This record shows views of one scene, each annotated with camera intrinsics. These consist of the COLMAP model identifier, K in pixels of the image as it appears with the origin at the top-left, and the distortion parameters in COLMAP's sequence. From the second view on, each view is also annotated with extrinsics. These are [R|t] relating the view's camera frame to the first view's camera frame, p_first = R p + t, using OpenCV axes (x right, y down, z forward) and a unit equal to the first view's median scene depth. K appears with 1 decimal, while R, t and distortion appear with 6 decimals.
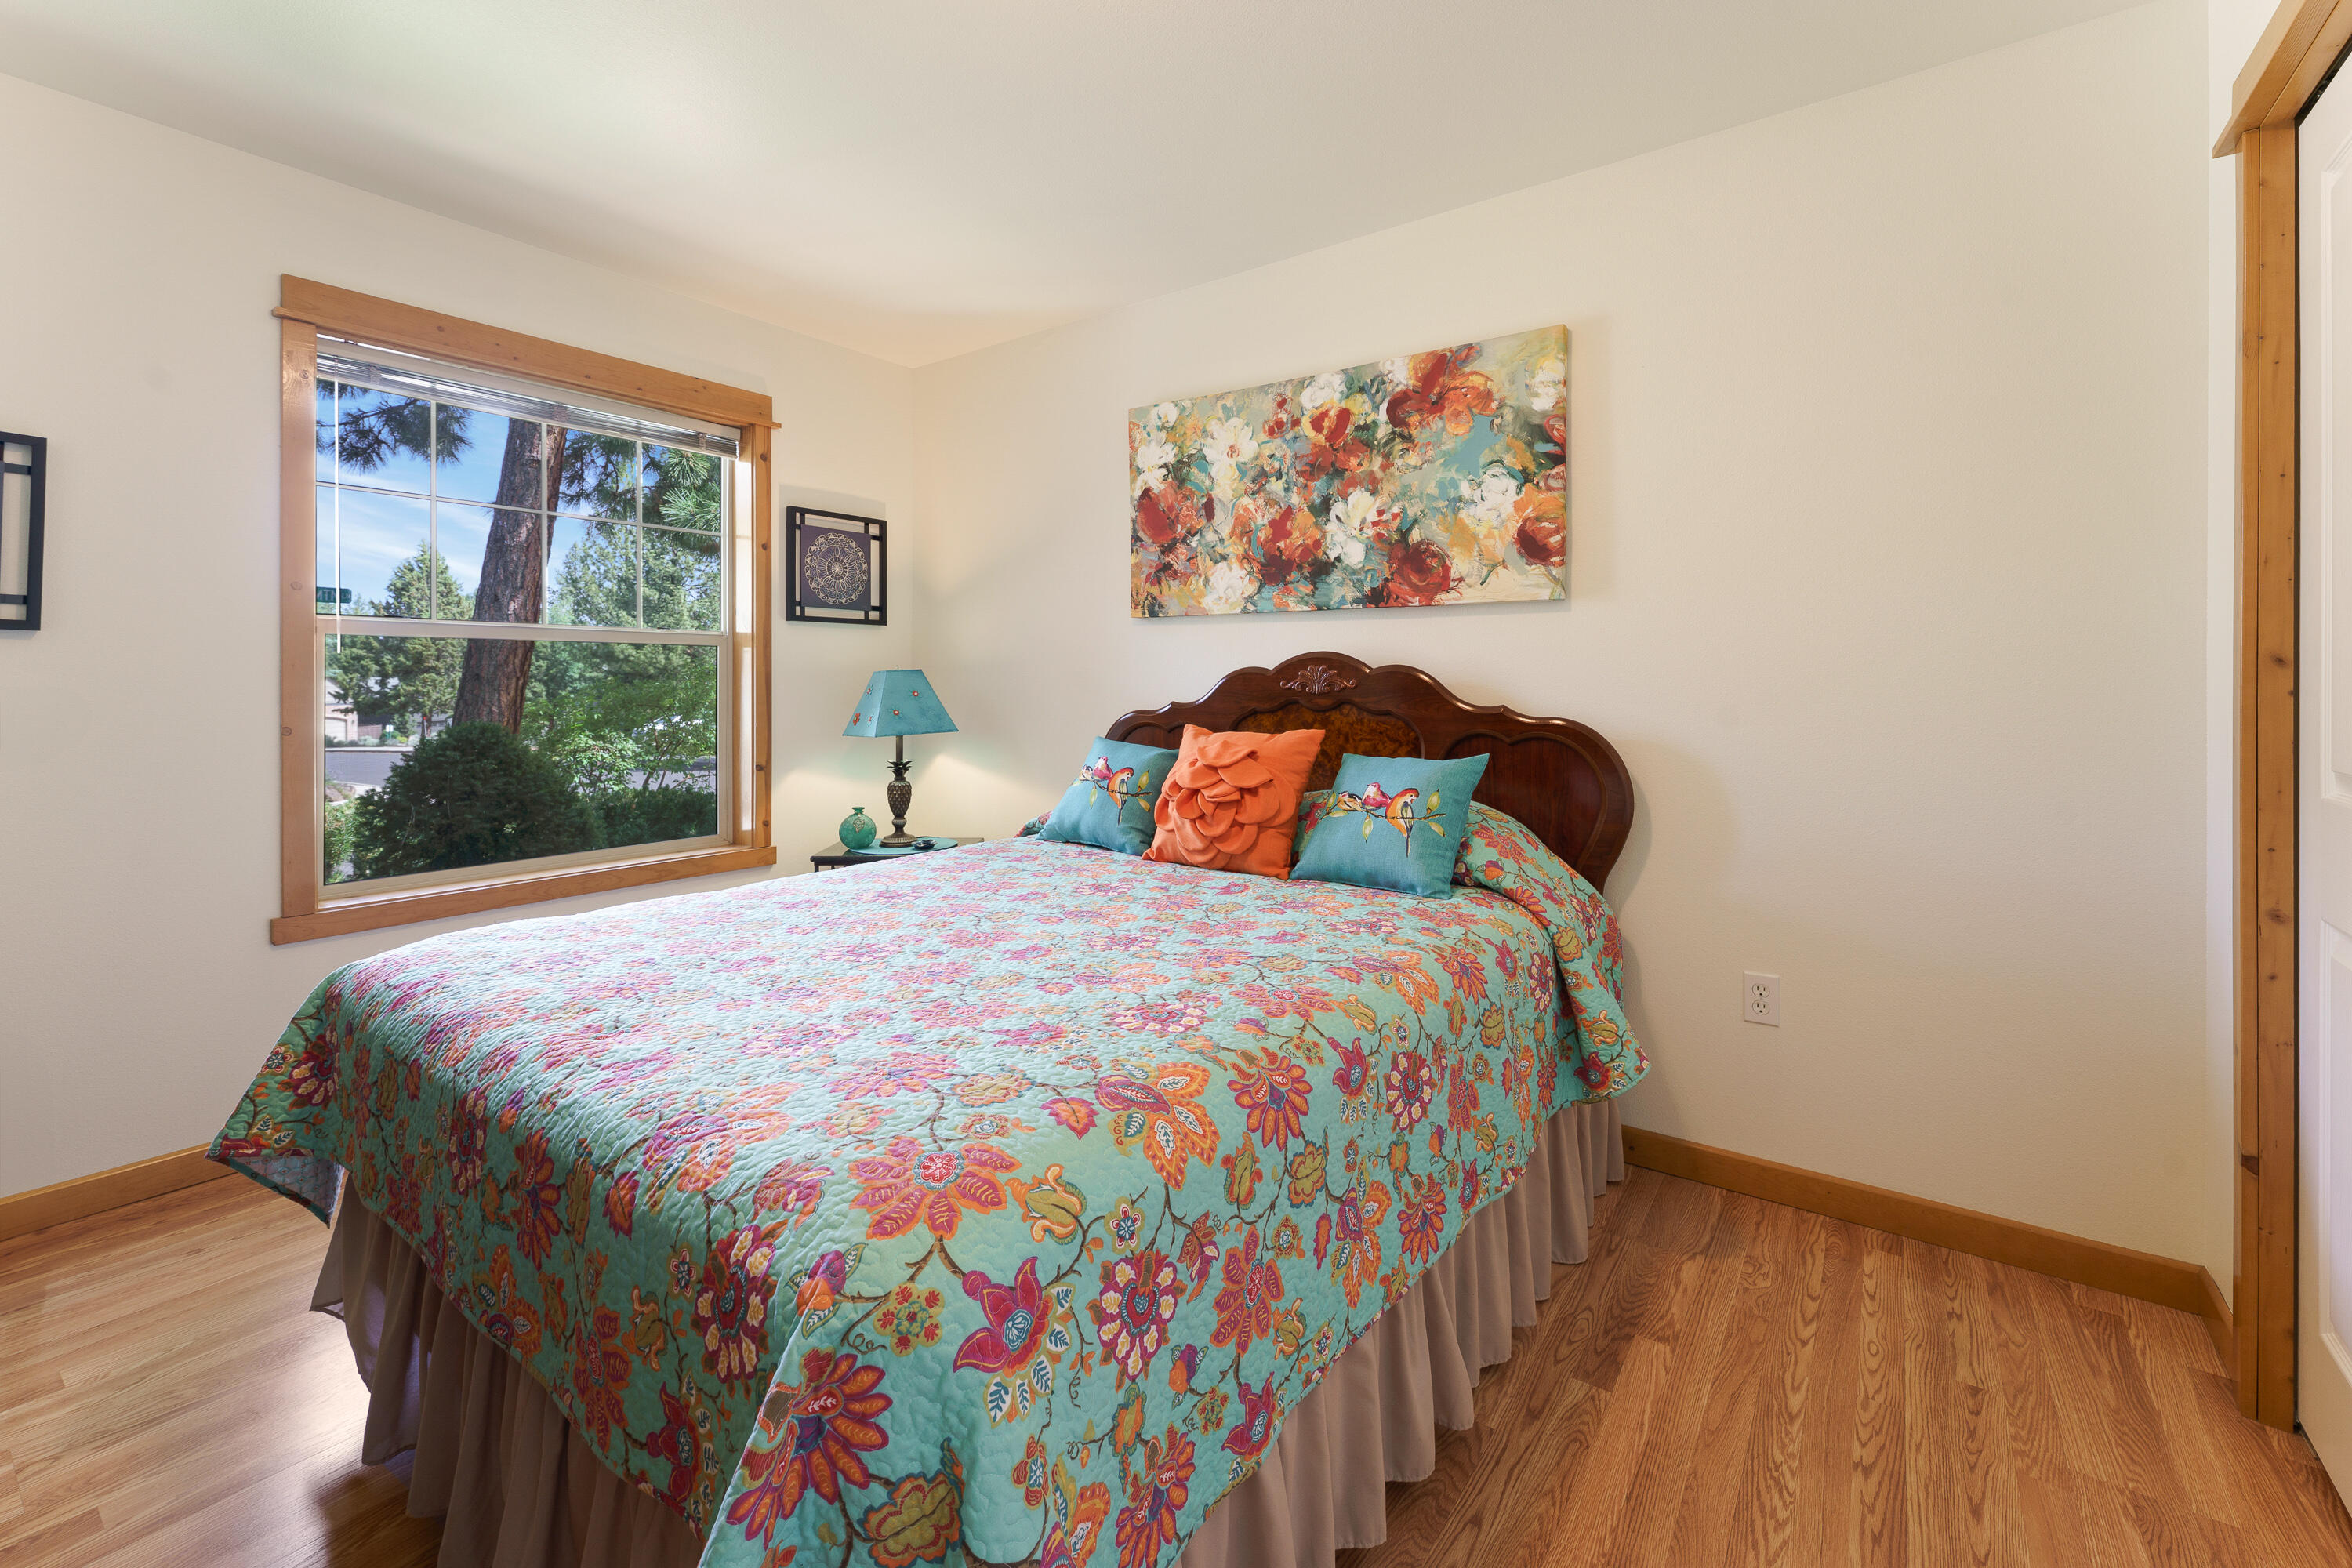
lens RADIAL K [[959.9, 0, 1189.1], [0, 959.9, 680.4], [0, 0, 1]] dist [0.000510, -0.000346]
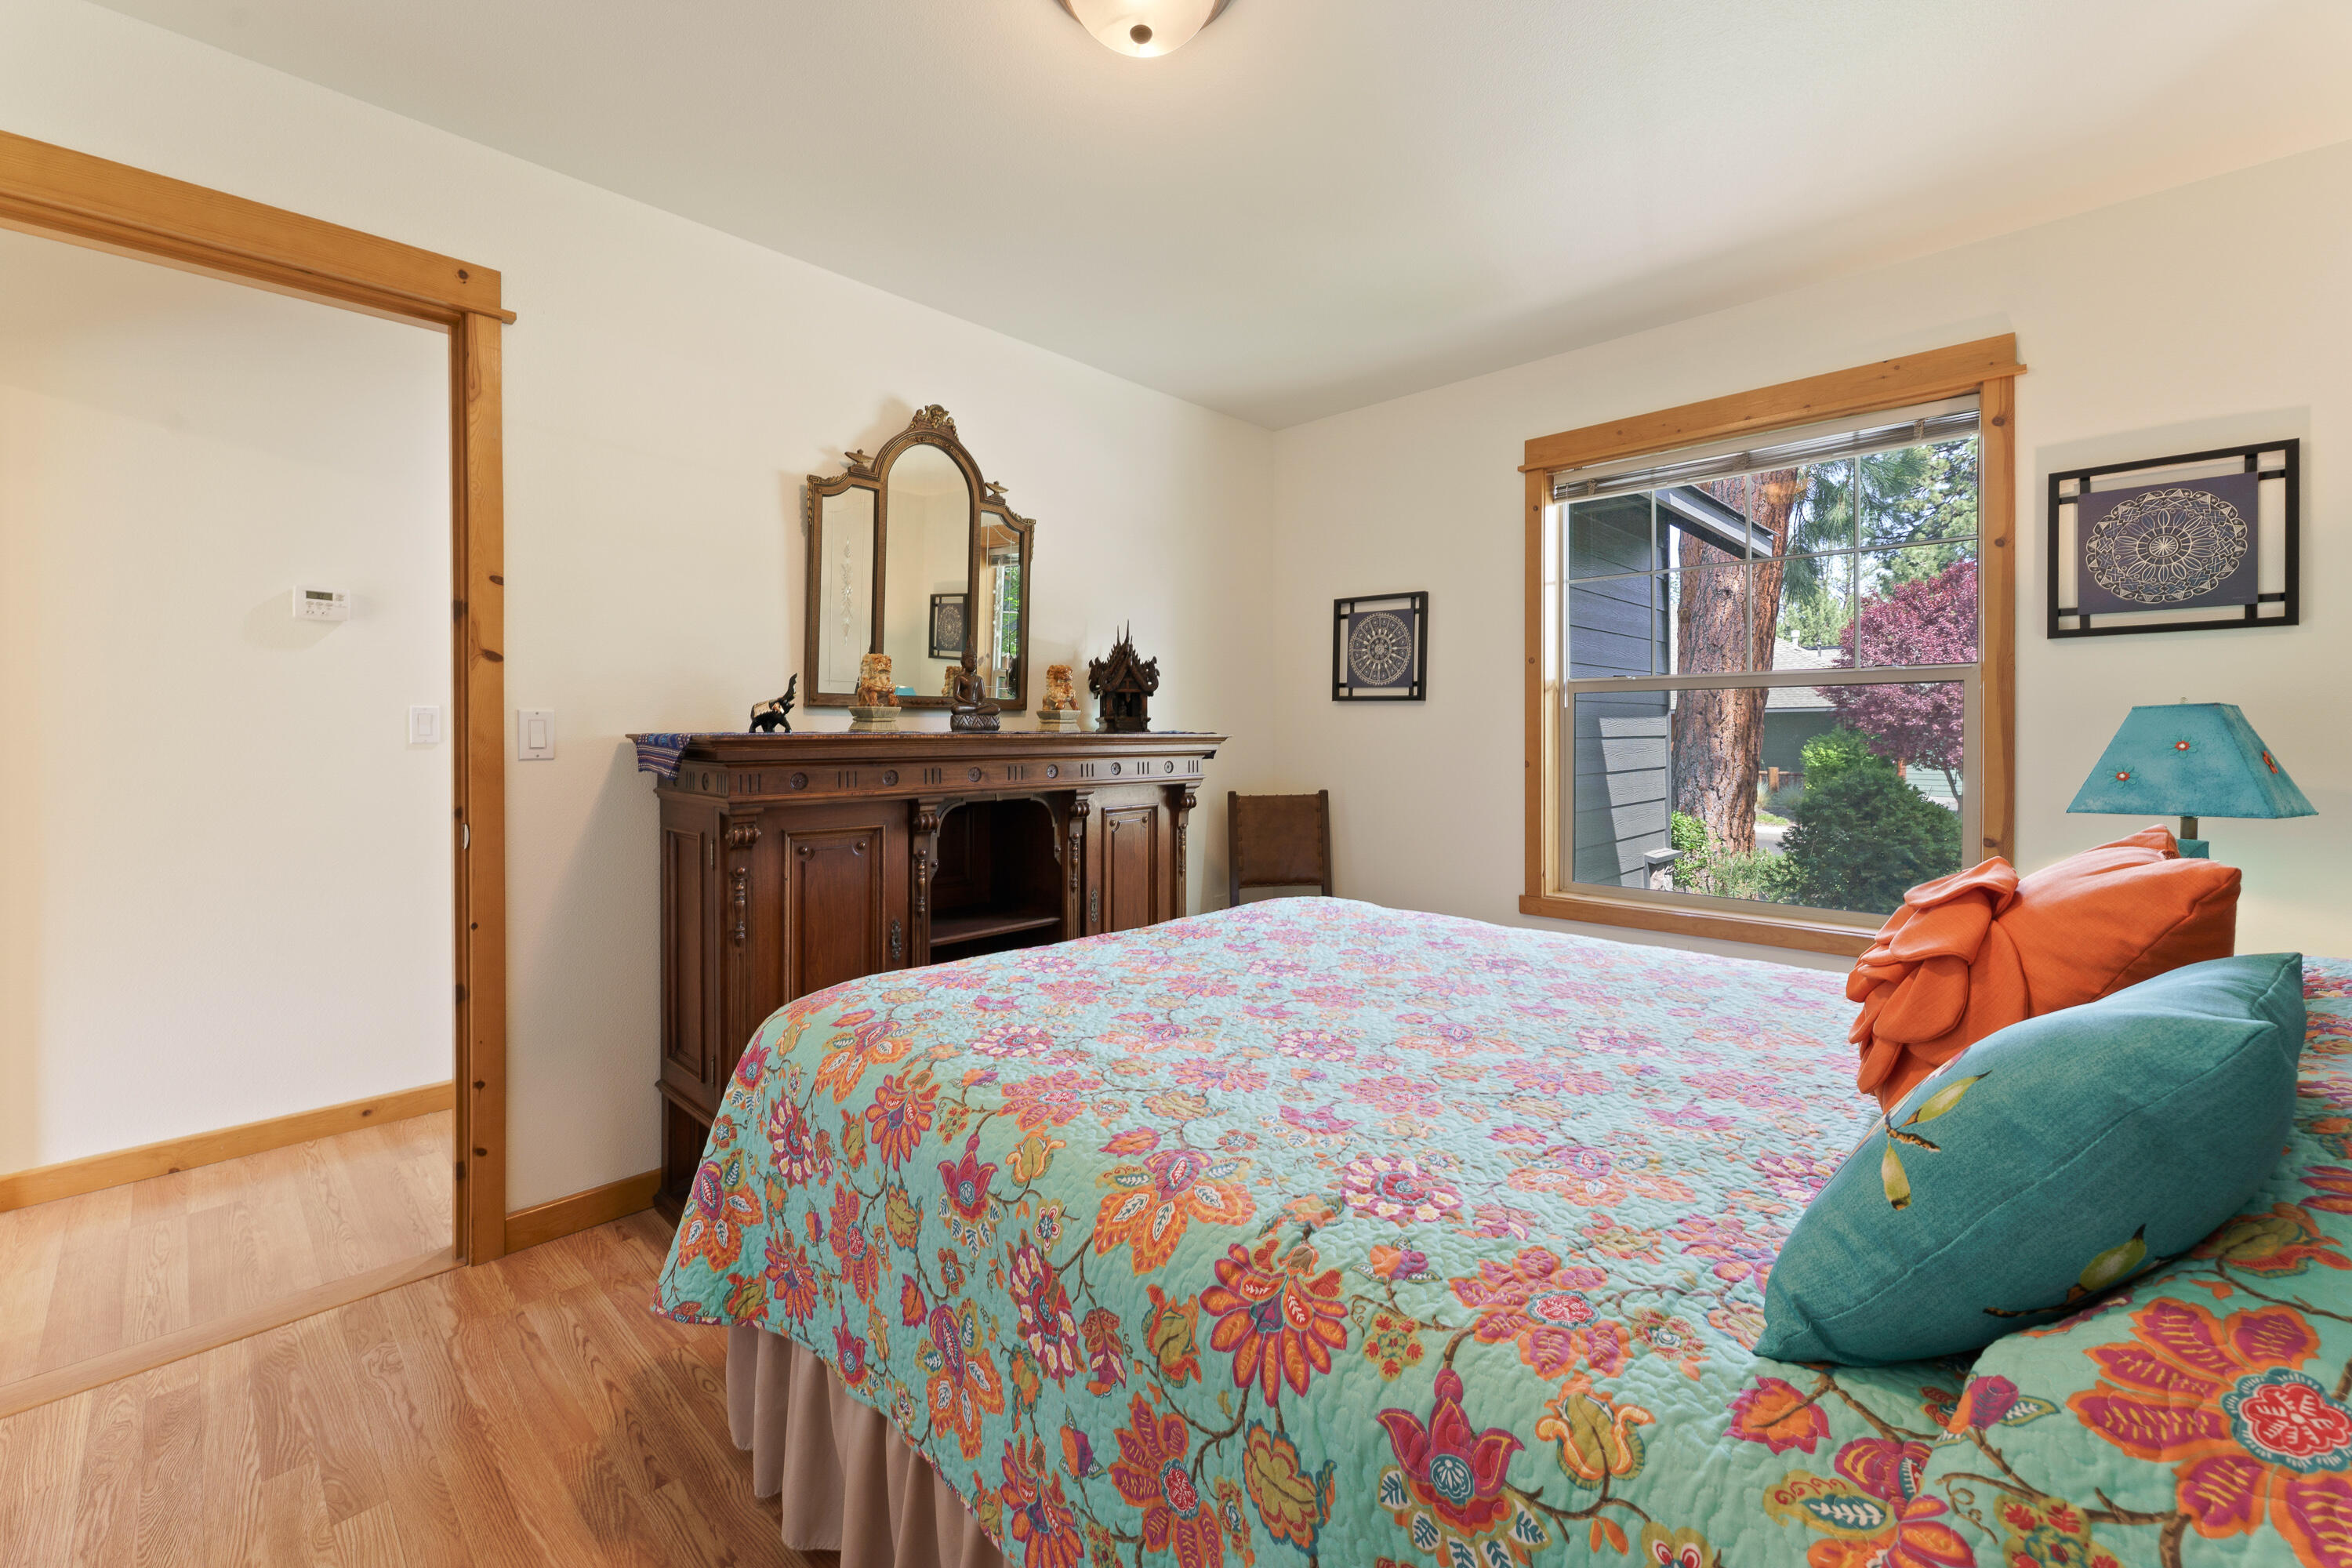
lens RADIAL K [[959.9, 0, 1193.6], [0, 959.9, 745.5], [0, 0, 1]] dist [0.000510, -0.000346]
pose [[-0.107120, 0.008456, -0.994210, 0.354125], [0.005729, 0.999952, 0.007887, 0.006372], [0.994230, -0.004851, -0.107164, 0.465095]]
